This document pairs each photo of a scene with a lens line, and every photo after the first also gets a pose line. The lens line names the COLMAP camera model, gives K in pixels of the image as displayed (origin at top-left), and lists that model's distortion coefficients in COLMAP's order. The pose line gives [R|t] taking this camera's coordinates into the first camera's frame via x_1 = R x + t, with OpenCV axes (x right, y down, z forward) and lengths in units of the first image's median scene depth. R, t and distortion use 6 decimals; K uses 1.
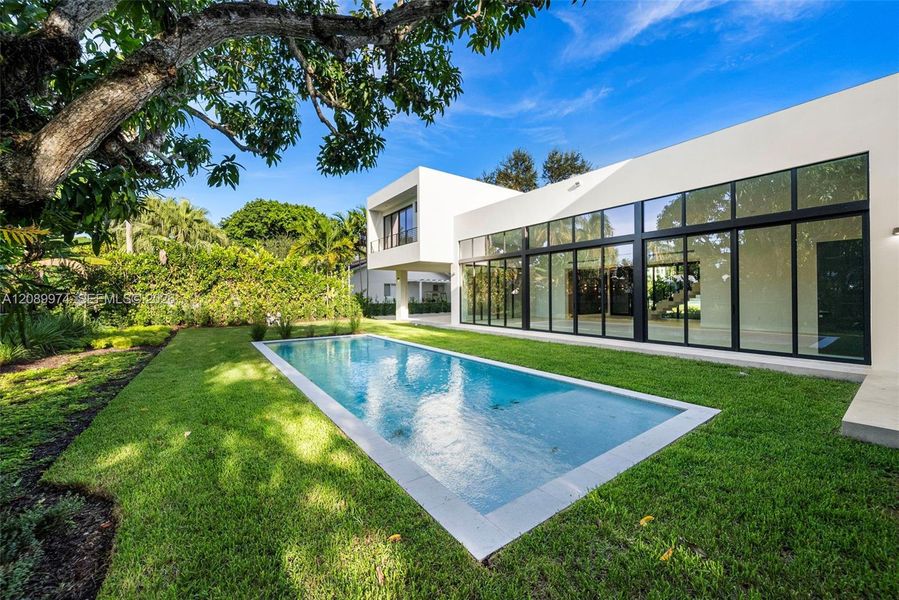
lens RADIAL K [[344.4, 0, 438.7], [0, 344.4, 296.9], [0, 0, 1]] dist [-0.006791, 0.000041]
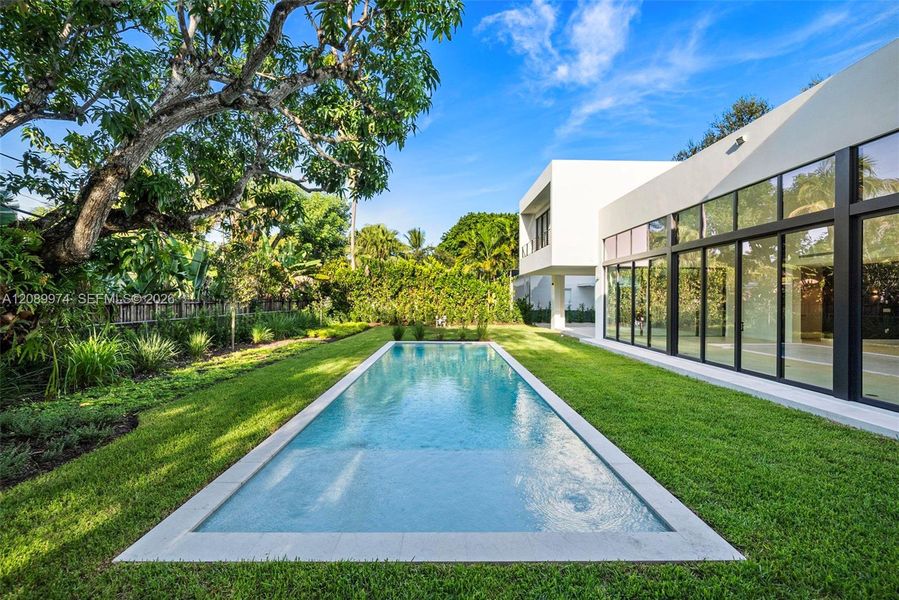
lens RADIAL K [[344.4, 0, 438.7], [0, 344.4, 296.9], [0, 0, 1]] dist [-0.006791, 0.000041]
pose [[0.814236, 0.007261, -0.580488, 0.202190], [-0.012050, 0.999918, -0.004394, -0.013221], [0.580409, 0.010573, 0.814257, 0.086943]]
